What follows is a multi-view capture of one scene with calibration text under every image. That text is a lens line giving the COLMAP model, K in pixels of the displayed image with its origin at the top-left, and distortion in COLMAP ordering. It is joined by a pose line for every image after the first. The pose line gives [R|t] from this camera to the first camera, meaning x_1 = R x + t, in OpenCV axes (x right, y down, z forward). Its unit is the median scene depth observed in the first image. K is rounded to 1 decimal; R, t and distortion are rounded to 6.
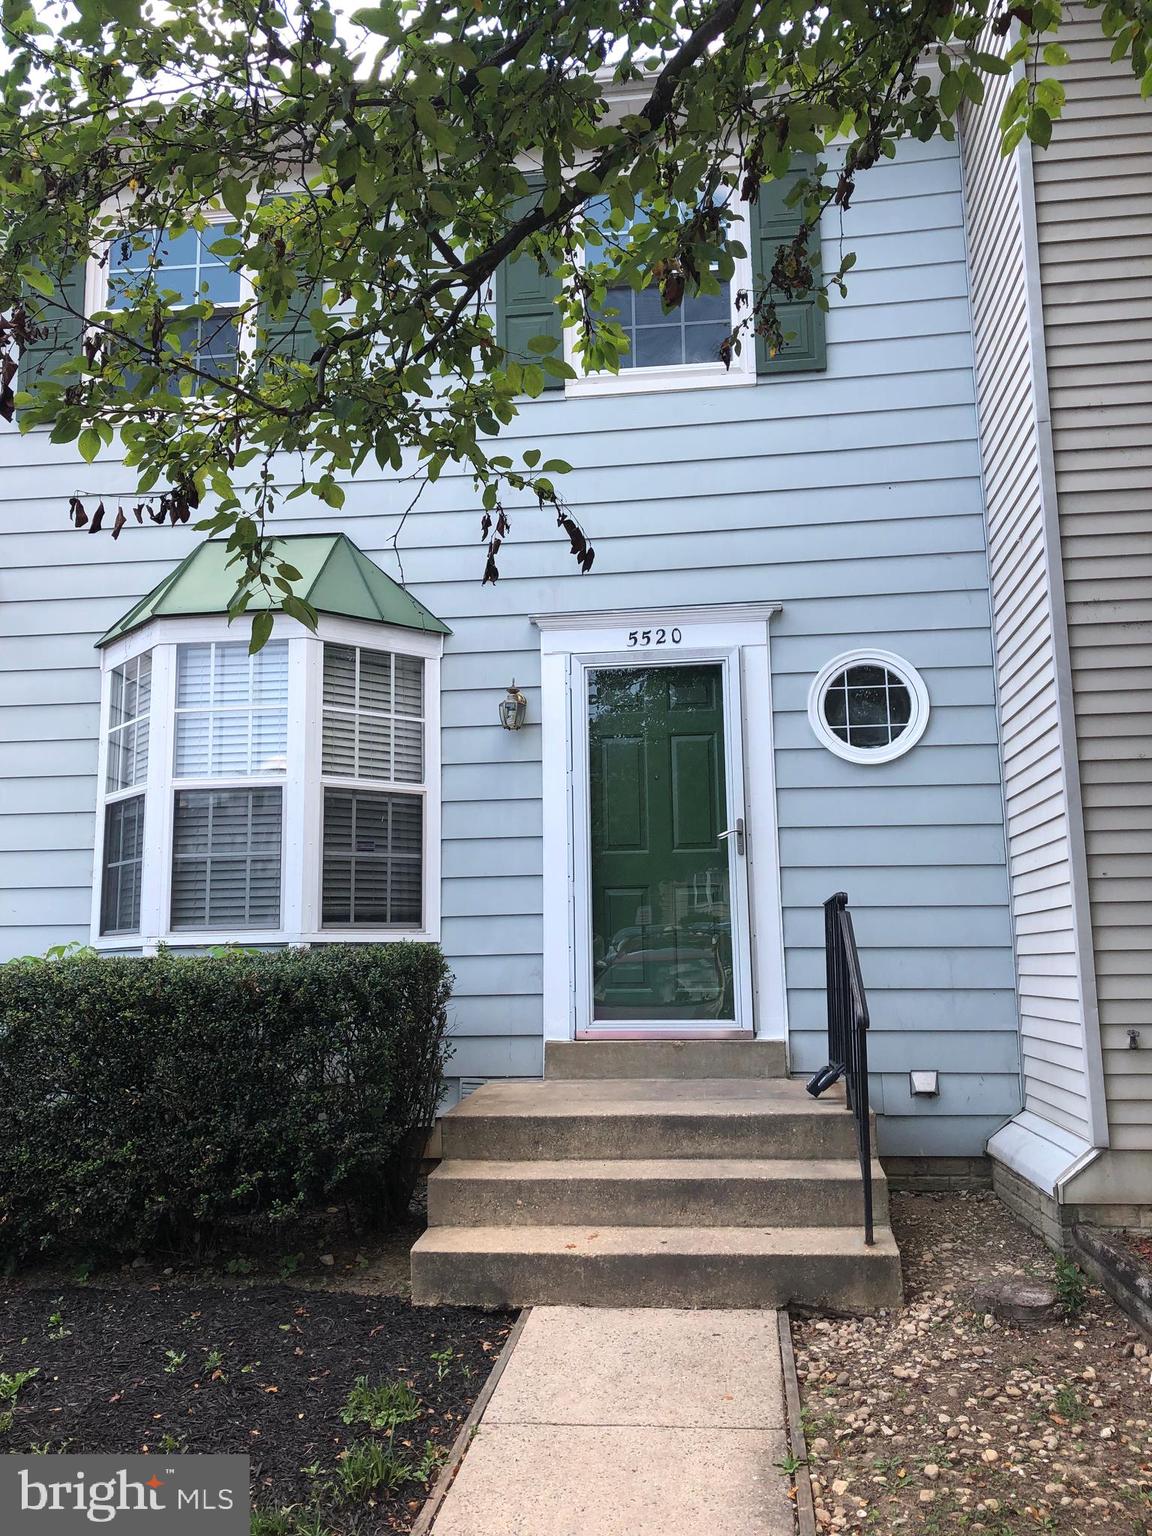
lens RADIAL K [[1258.3, 0, 581.1], [0, 1258.3, 756.6], [0, 0, 1]] dist [0.032313, -0.024759]
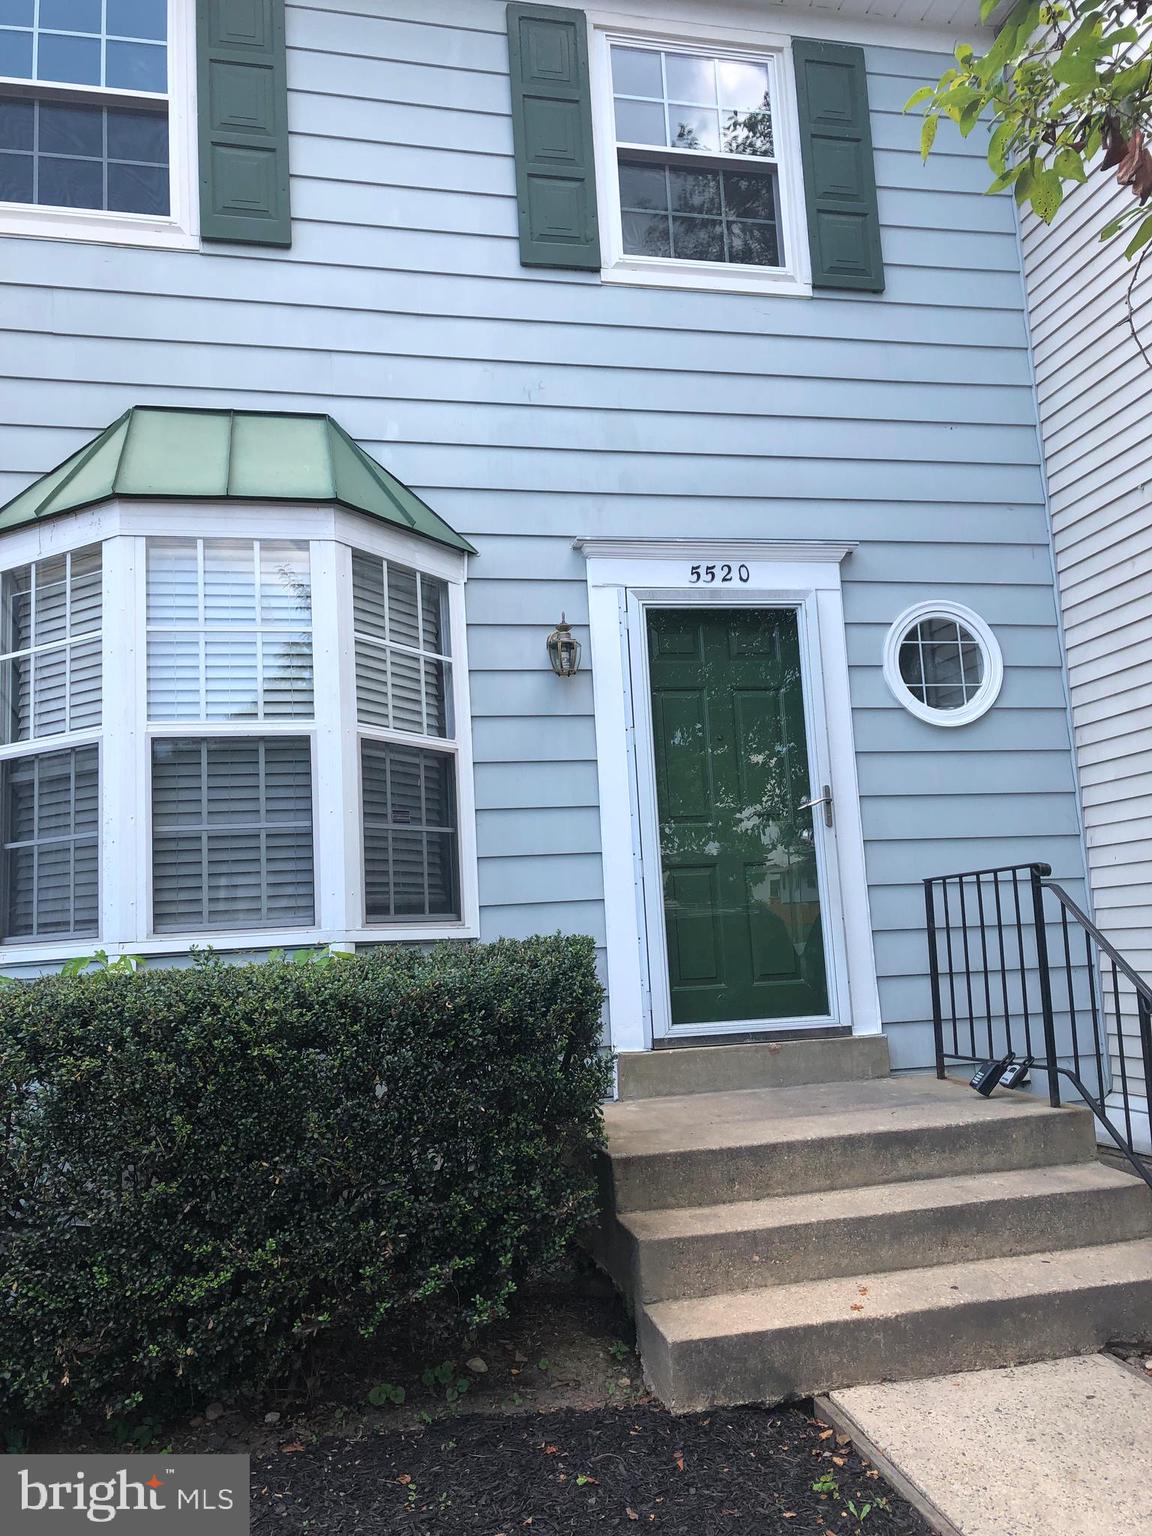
lens RADIAL K [[1258.3, 0, 581.4], [0, 1258.3, 760.5], [0, 0, 1]] dist [0.032313, -0.024759]
pose [[0.937872, 0.015288, 0.346645, -0.408713], [-0.016761, 0.999859, 0.001253, 0.041139], [-0.346577, -0.006986, 0.937996, 0.286601]]
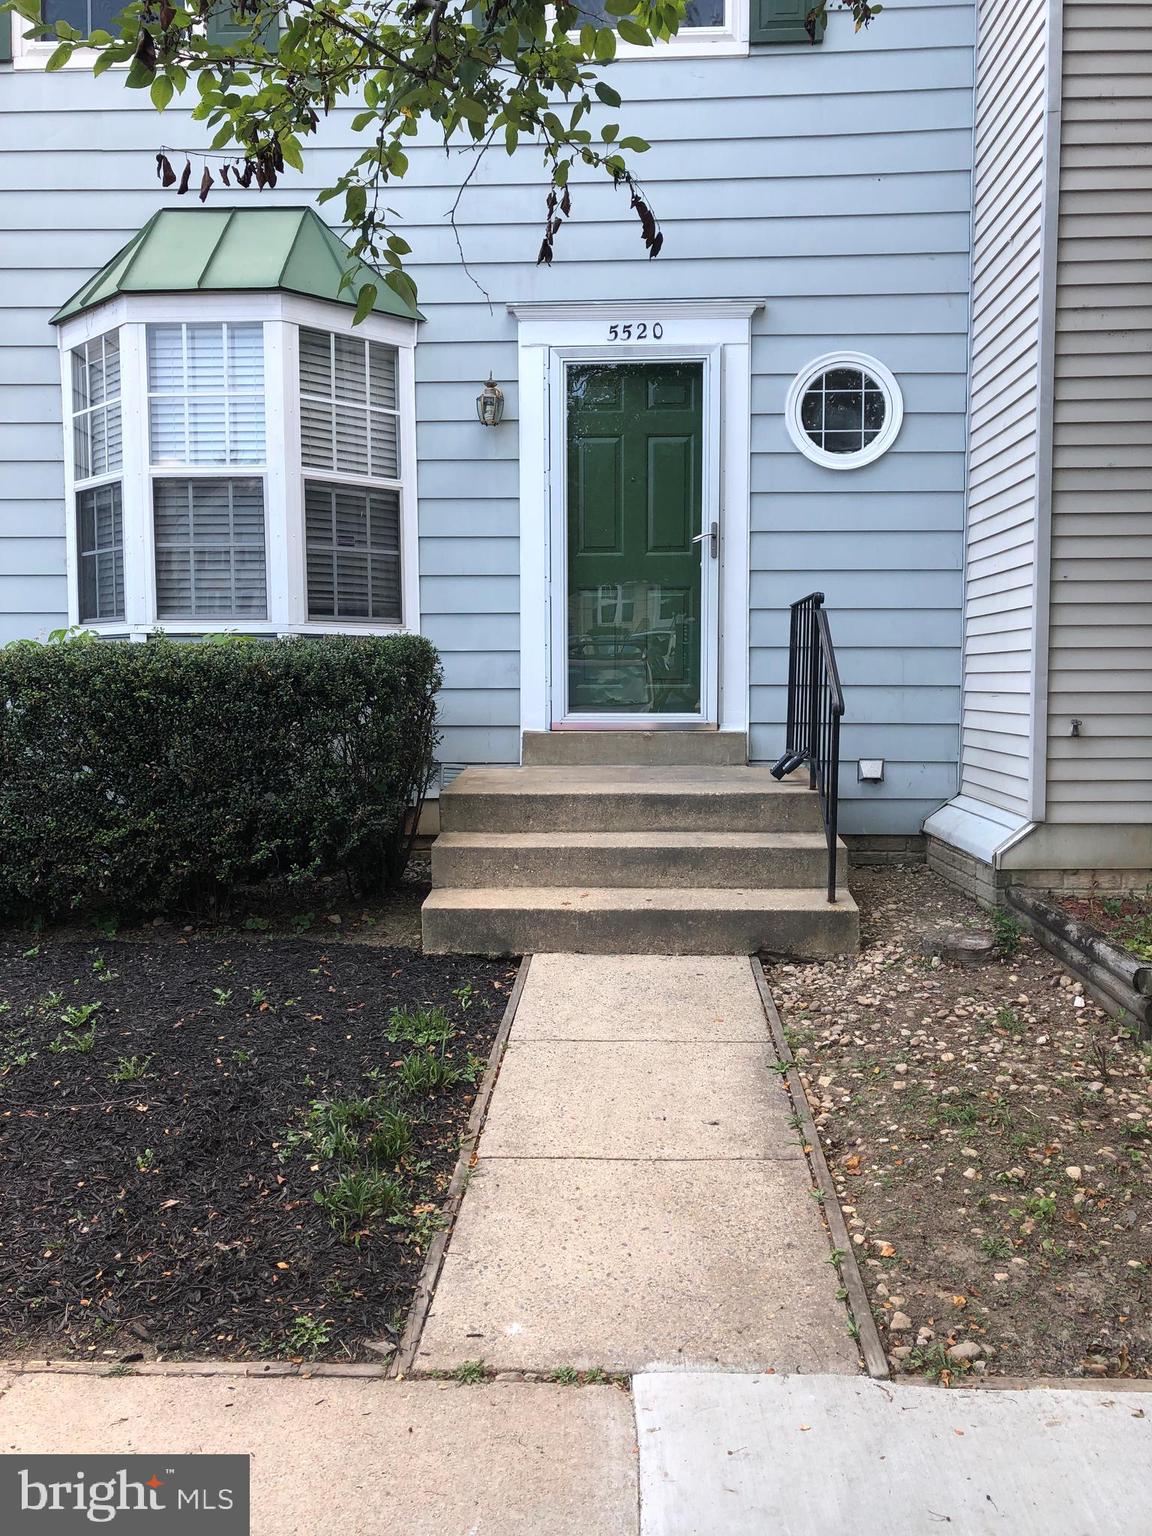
lens RADIAL K [[1258.3, 0, 568.2], [0, 1258.3, 756.4], [0, 0, 1]] dist [0.032313, -0.024759]
pose [[0.997328, 0.008699, 0.072537, -0.079486], [-0.024709, 0.974538, 0.222857, 0.012259], [-0.068752, -0.224054, 0.972149, -0.043319]]
